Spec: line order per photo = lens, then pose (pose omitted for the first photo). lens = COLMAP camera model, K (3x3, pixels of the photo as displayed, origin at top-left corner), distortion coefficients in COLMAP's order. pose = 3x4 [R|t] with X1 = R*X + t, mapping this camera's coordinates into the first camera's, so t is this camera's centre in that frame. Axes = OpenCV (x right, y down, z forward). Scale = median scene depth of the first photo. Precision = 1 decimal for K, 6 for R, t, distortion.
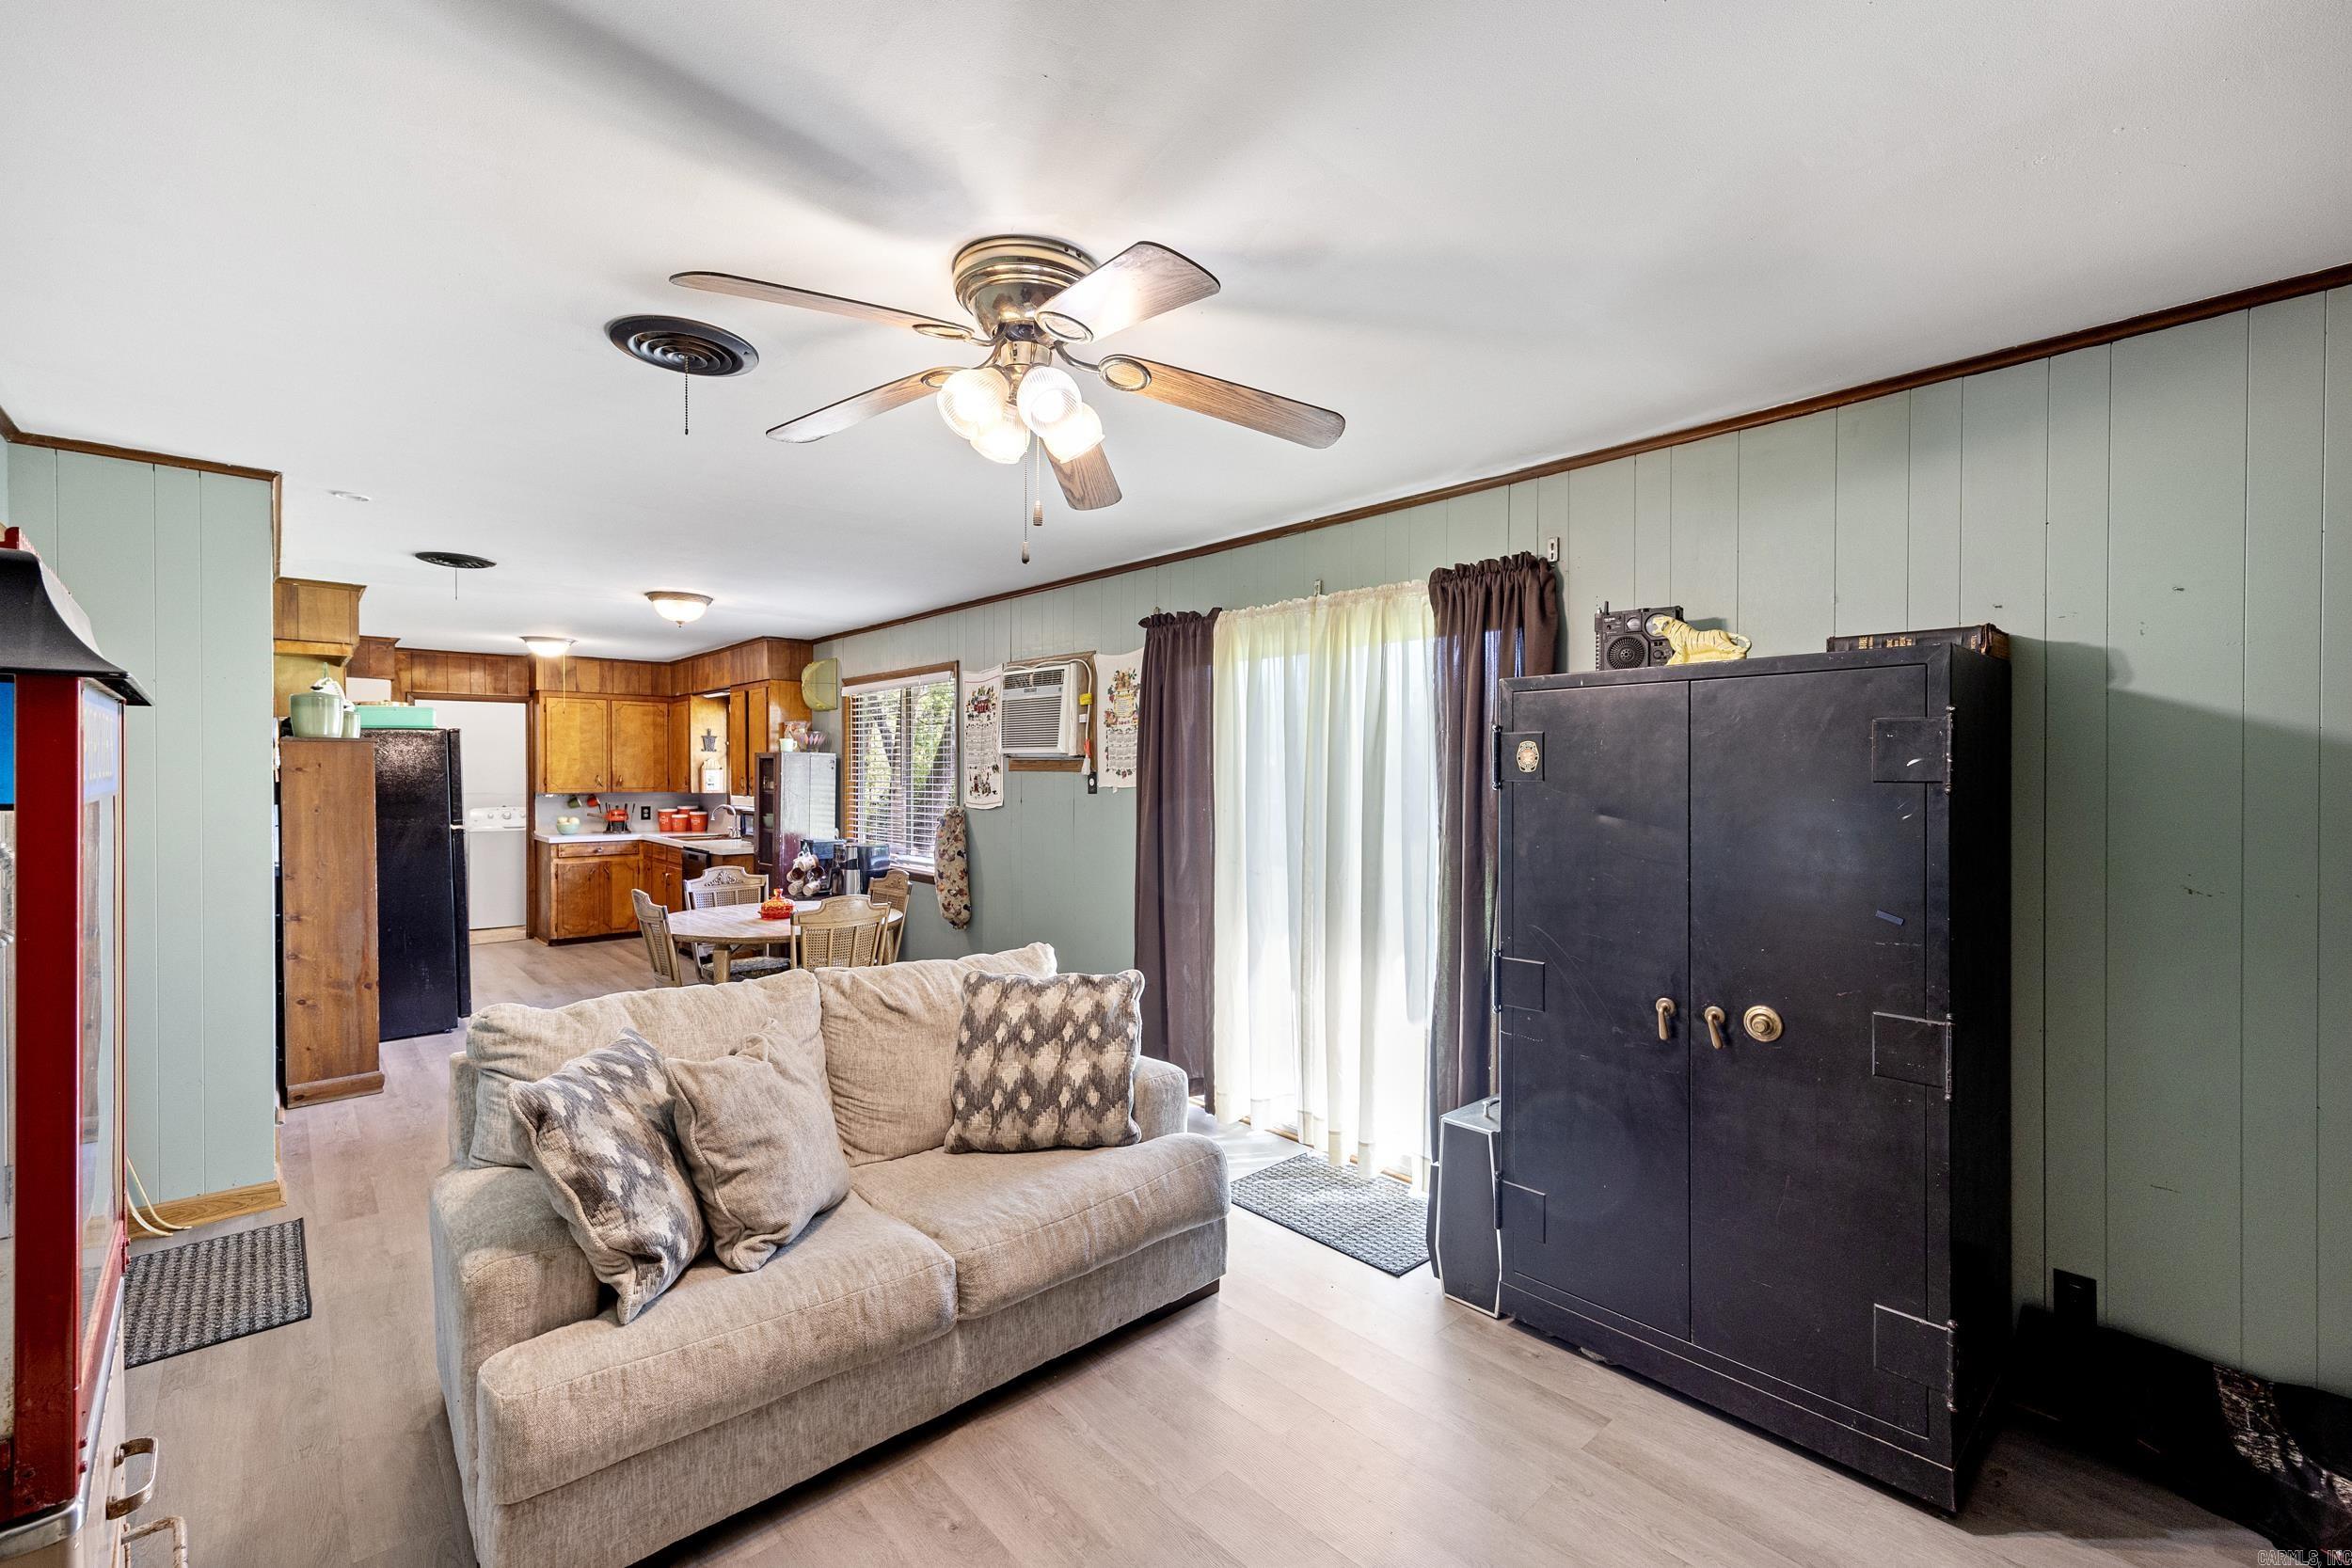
lens RADIAL K [[968.4, 0, 1181.6], [0, 968.4, 788.2], [0, 0, 1]] dist [0.001848, 0.000184]
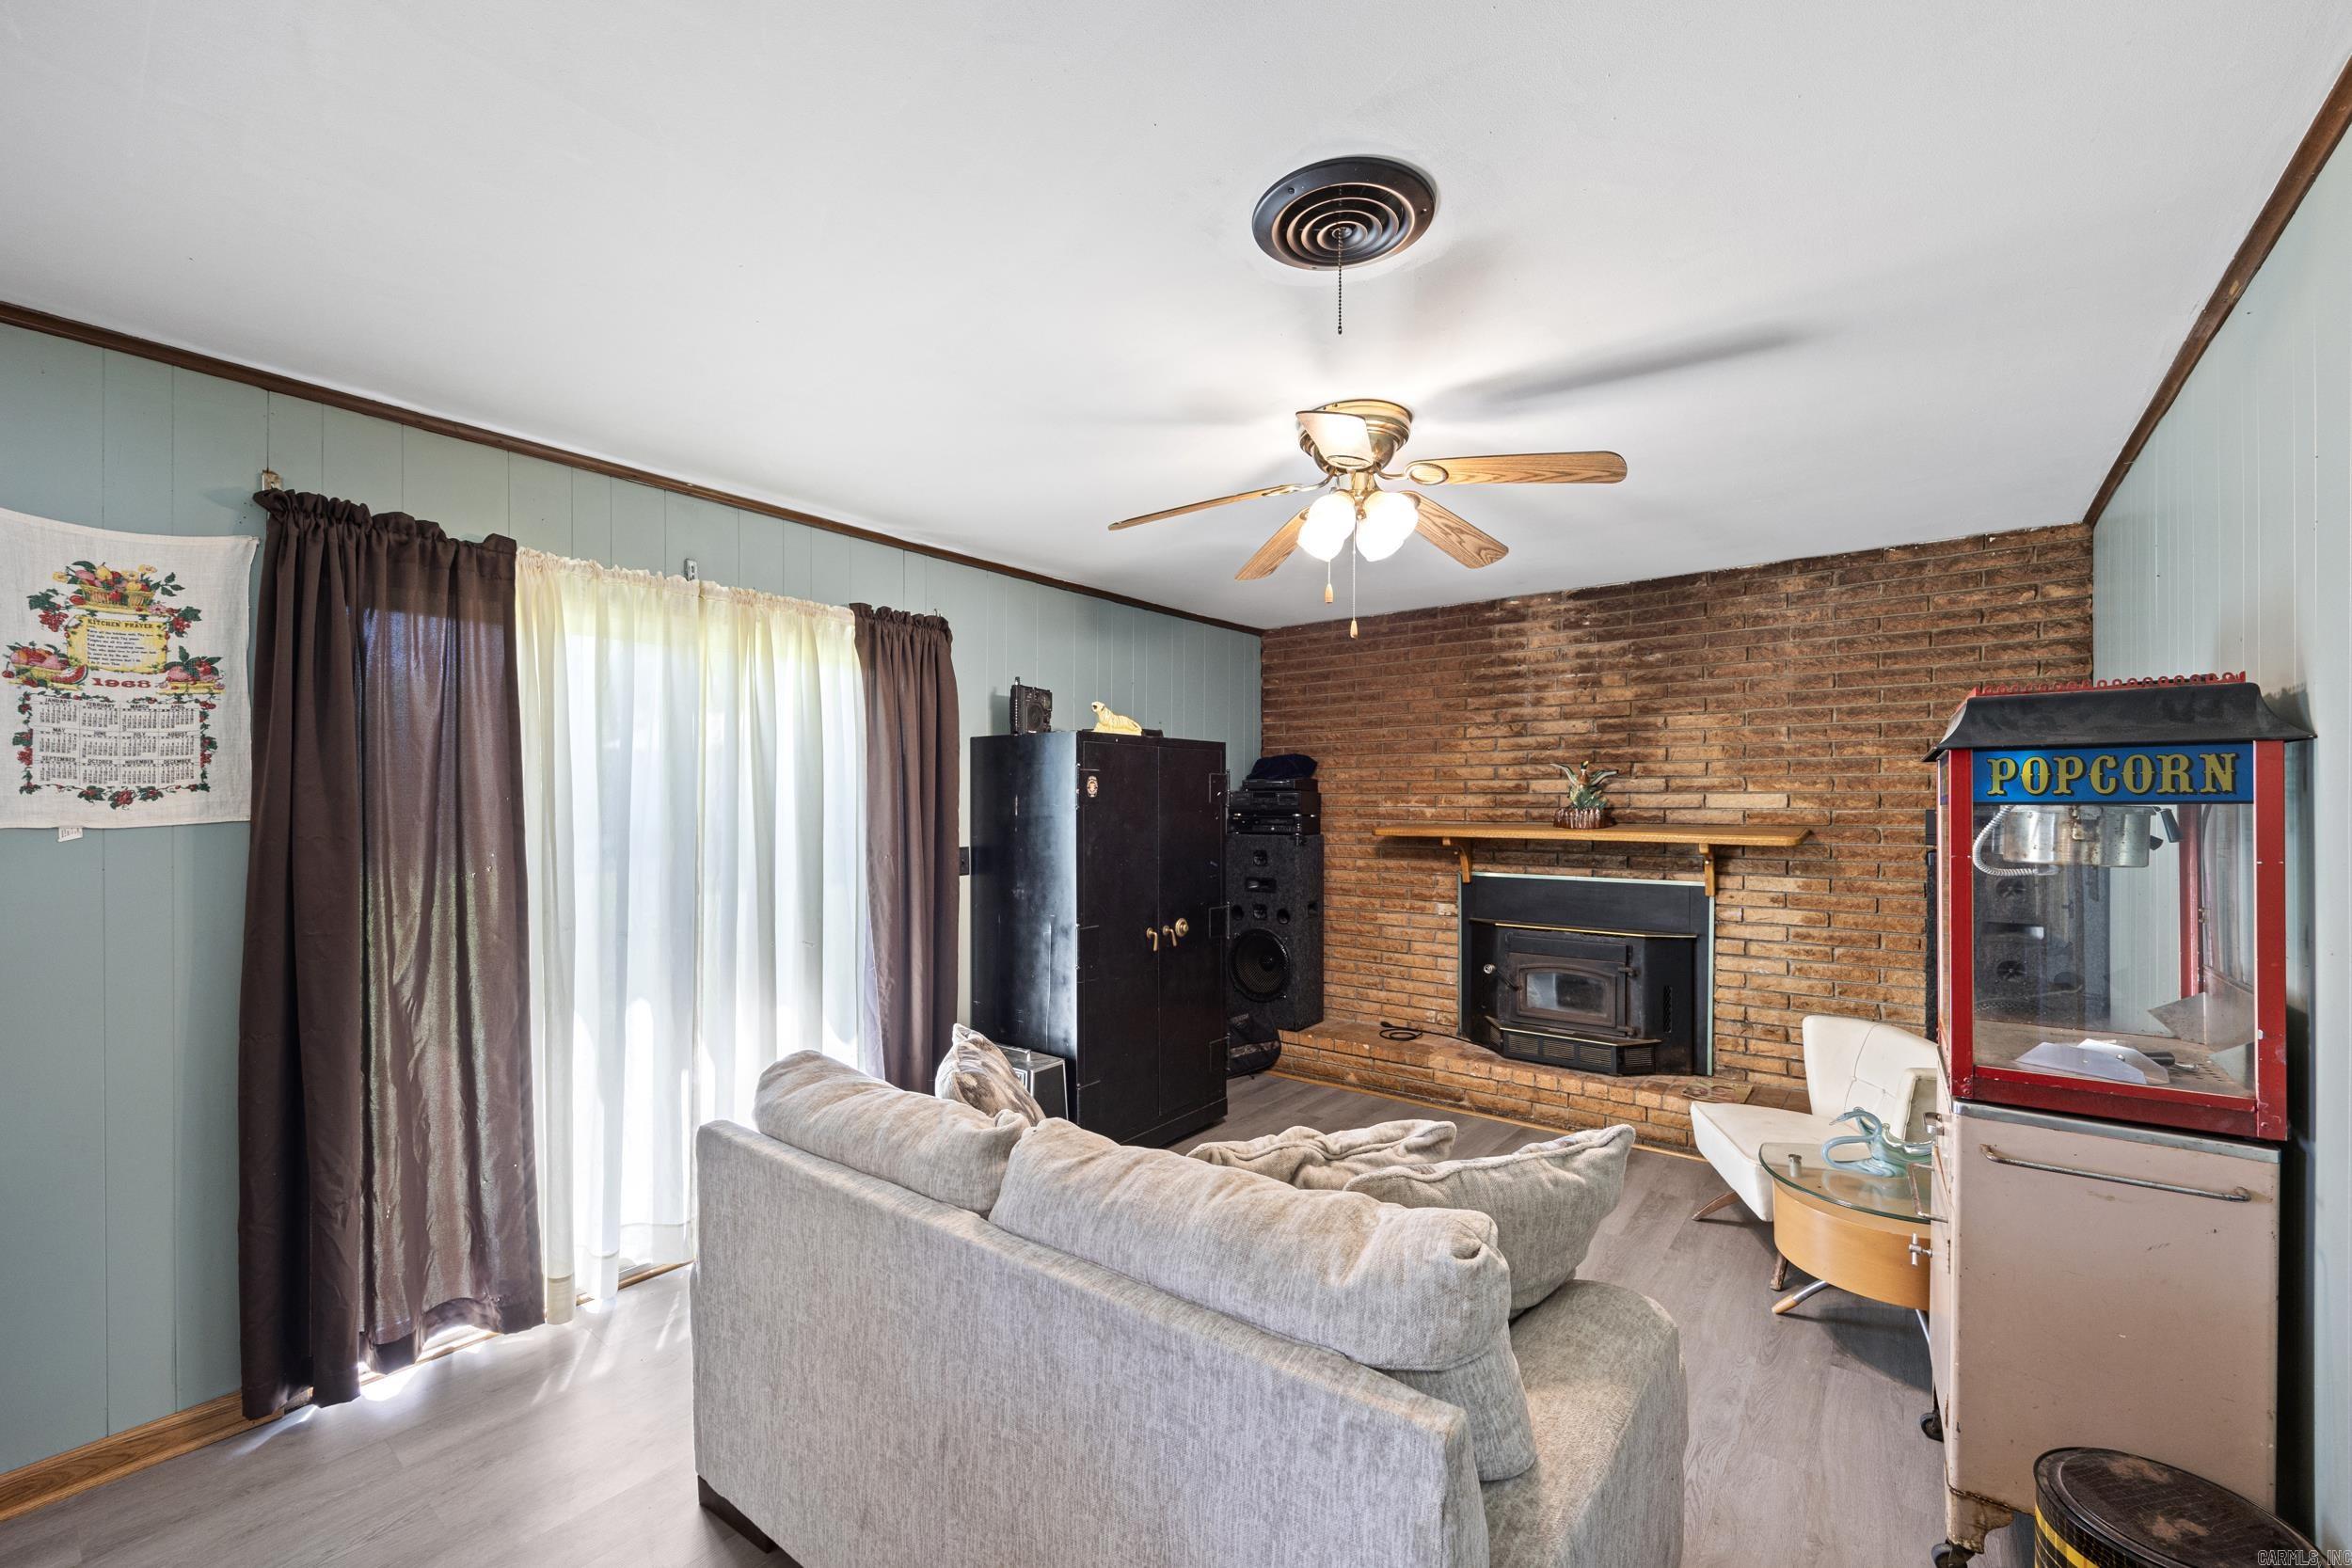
lens RADIAL K [[968.4, 0, 1151.6], [0, 968.4, 800.2], [0, 0, 1]] dist [0.001848, 0.000184]
pose [[-0.145521, -0.000433, 0.989355, -0.706466], [0.012868, 0.999914, 0.002330, -0.010542], [-0.989272, 0.013070, -0.145503, 0.730944]]
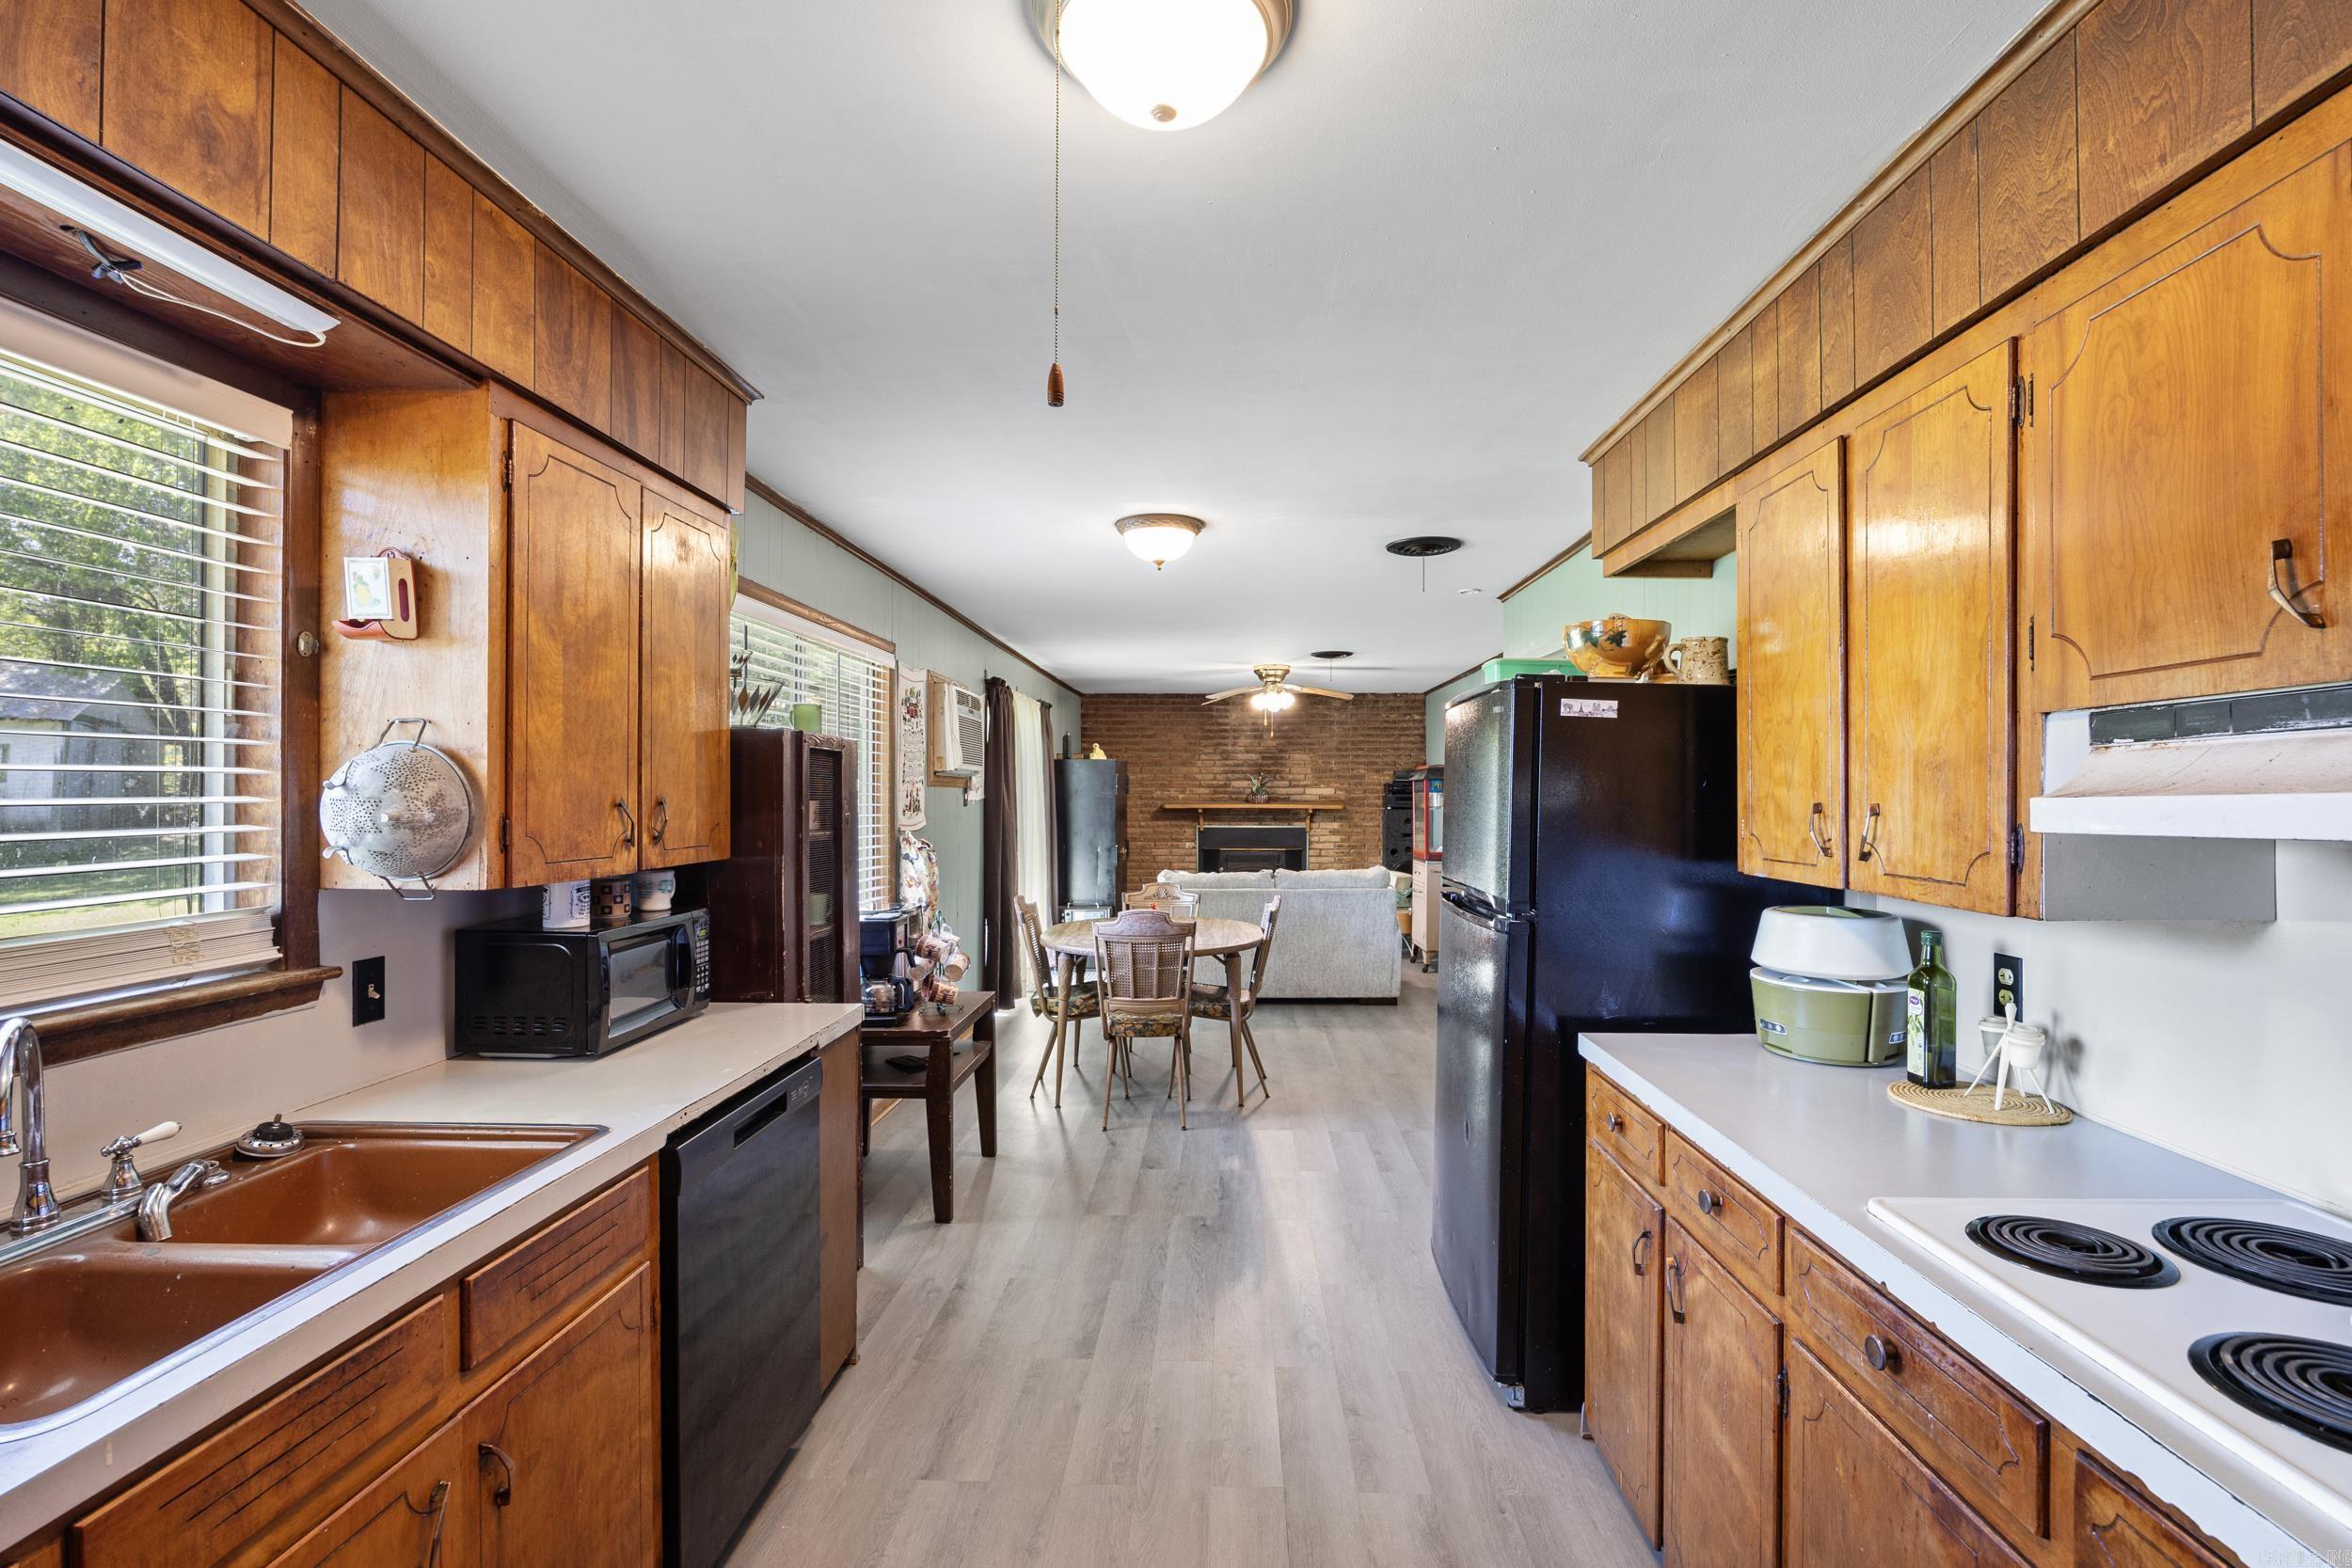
lens RADIAL K [[1059.3, 0, 1171.7], [0, 1059.3, 788.4], [0, 0, 1]] dist [-0.005492, -0.000140]
pose [[-0.701658, -0.001606, 0.712512, -1.580516], [0.006247, 0.999945, 0.008406, -0.035239], [-0.712486, 0.010349, -0.701610, 2.393548]]
